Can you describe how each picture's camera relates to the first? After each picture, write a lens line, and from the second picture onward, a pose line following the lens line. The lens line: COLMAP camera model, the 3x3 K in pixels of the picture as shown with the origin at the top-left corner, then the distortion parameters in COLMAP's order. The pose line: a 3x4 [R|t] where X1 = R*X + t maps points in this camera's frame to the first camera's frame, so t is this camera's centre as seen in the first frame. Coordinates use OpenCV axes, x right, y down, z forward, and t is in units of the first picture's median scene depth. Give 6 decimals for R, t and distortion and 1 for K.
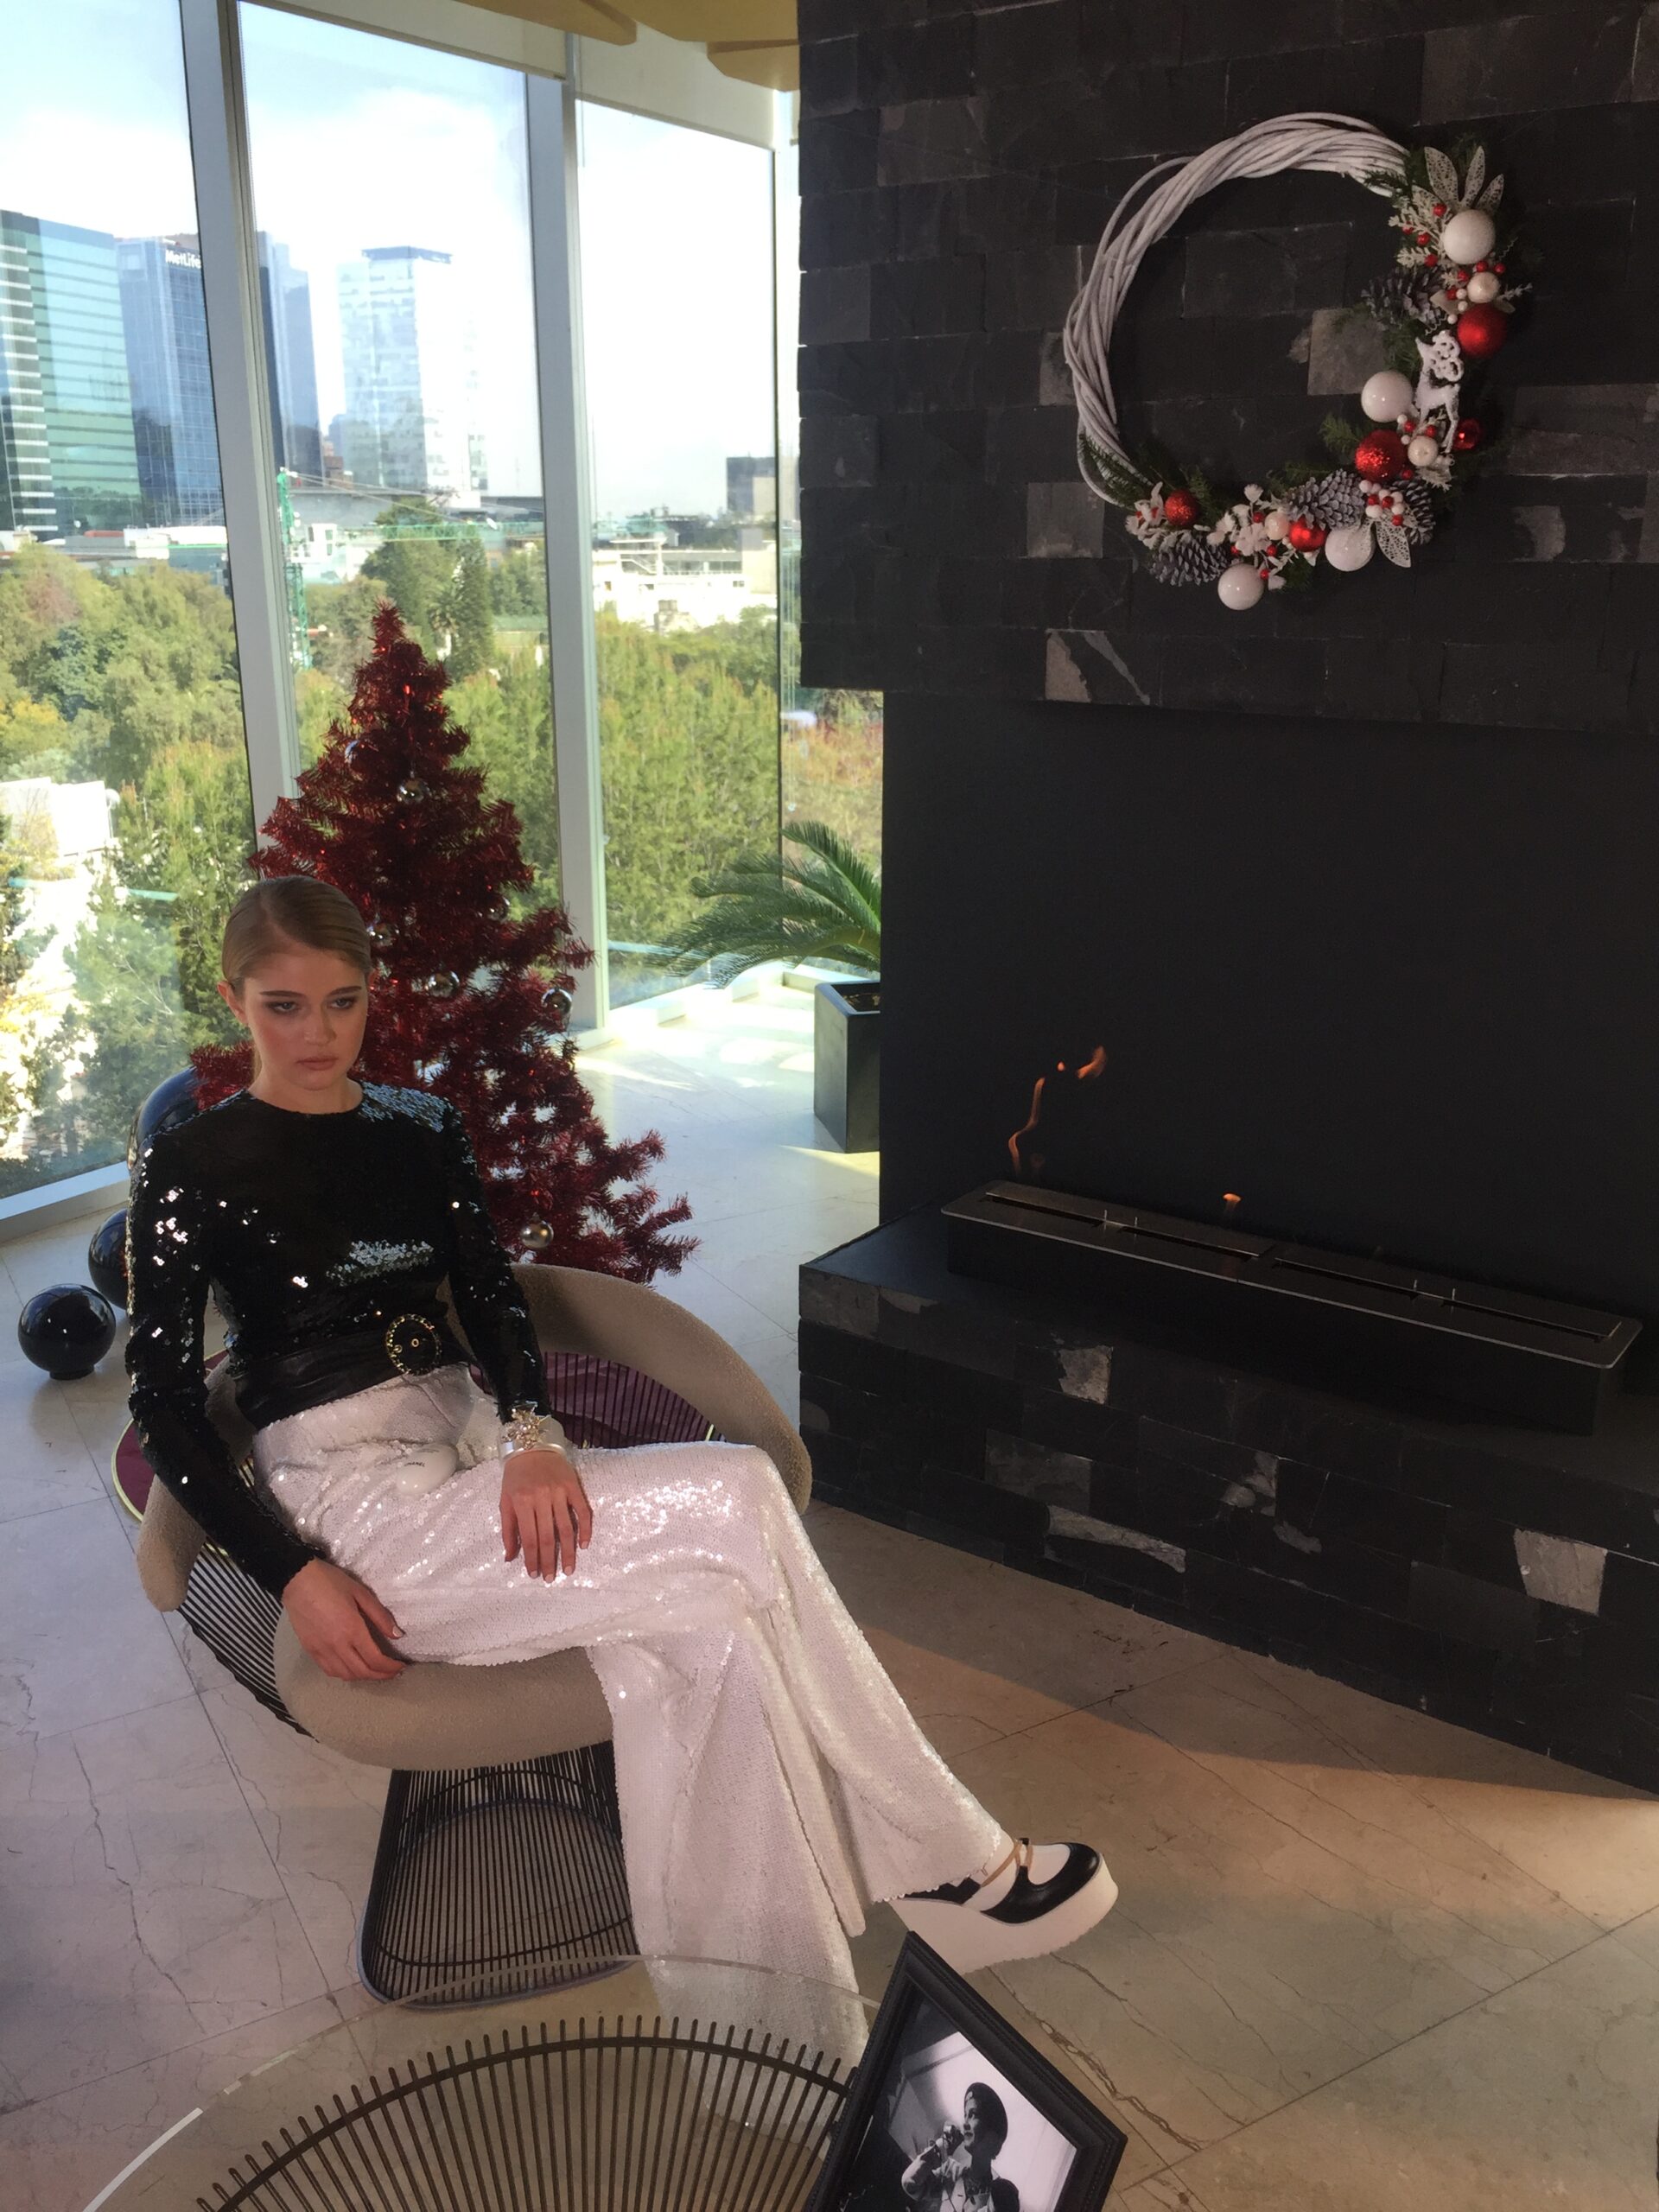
lens RADIAL K [[1898.2, 0, 751.9], [0, 1898.2, 1097.5], [0, 0, 1]] dist [0.121508, -0.182333]
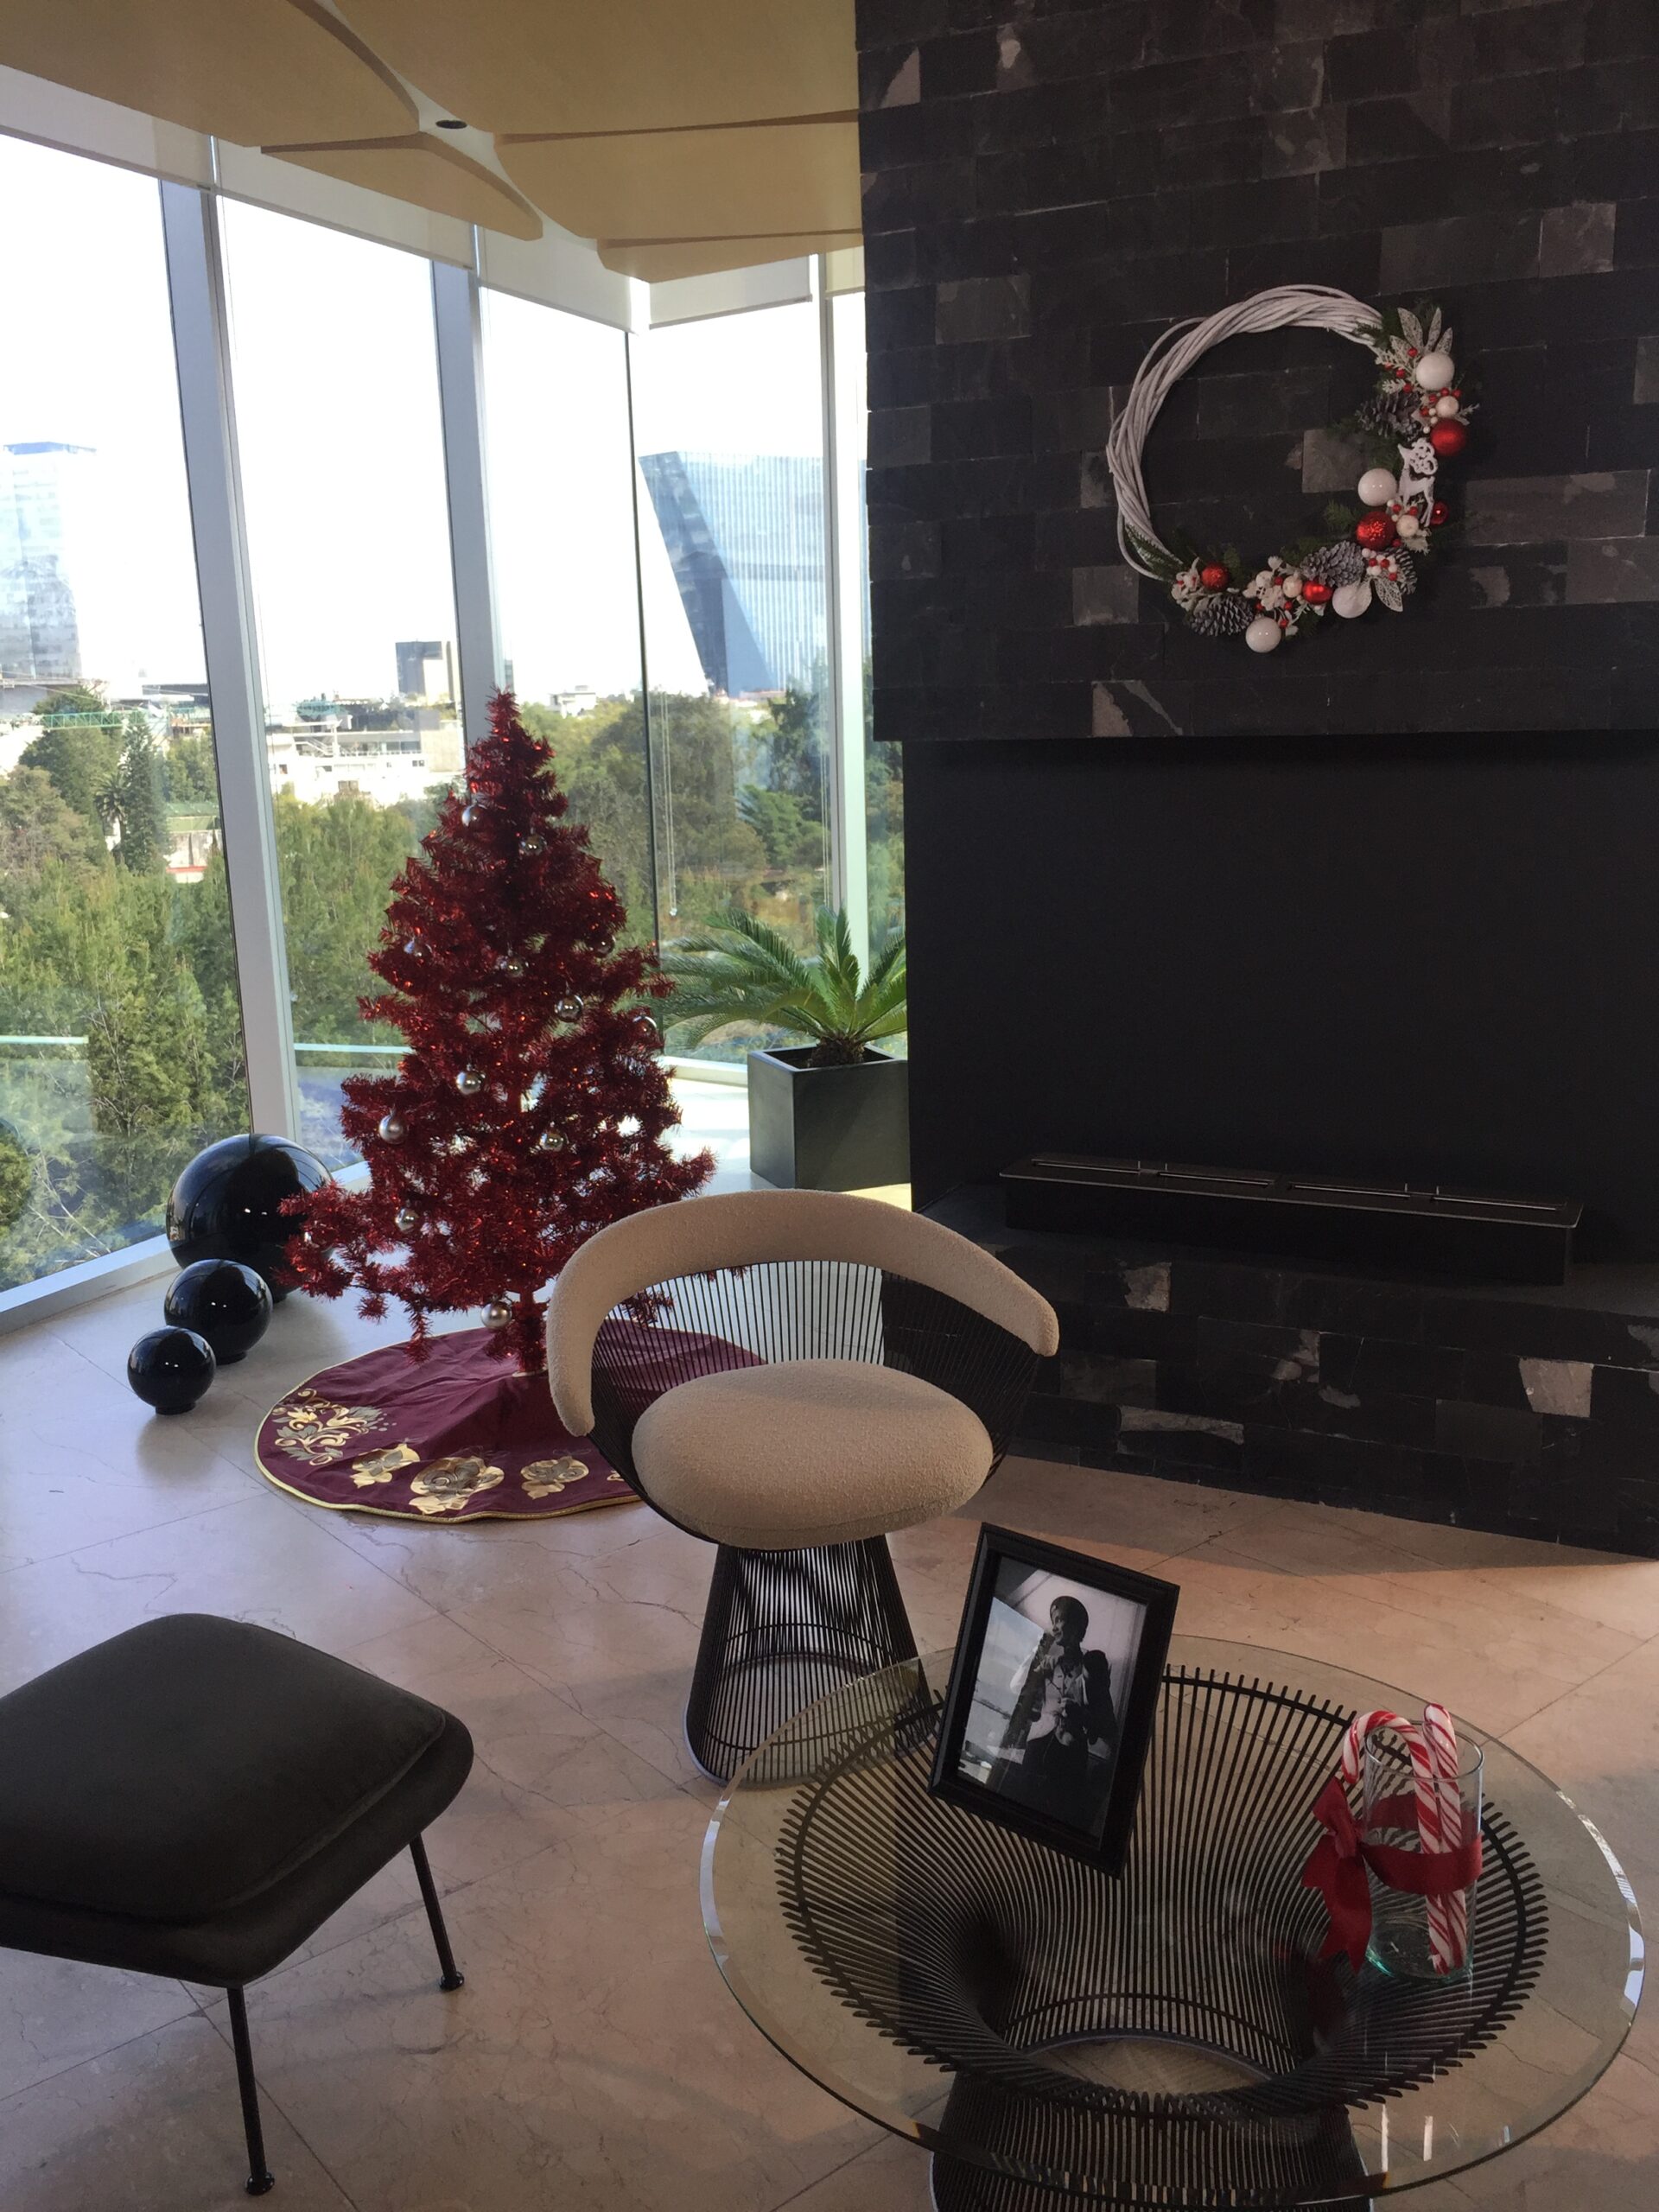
lens RADIAL K [[1898.2, 0, 751.9], [0, 1898.2, 1097.5], [0, 0, 1]] dist [0.121508, -0.182333]
pose [[0.986740, -0.057520, 0.151777, -0.299747], [0.070304, 0.994292, -0.080249, 0.124224], [-0.146295, 0.089856, 0.985152, -0.201839]]
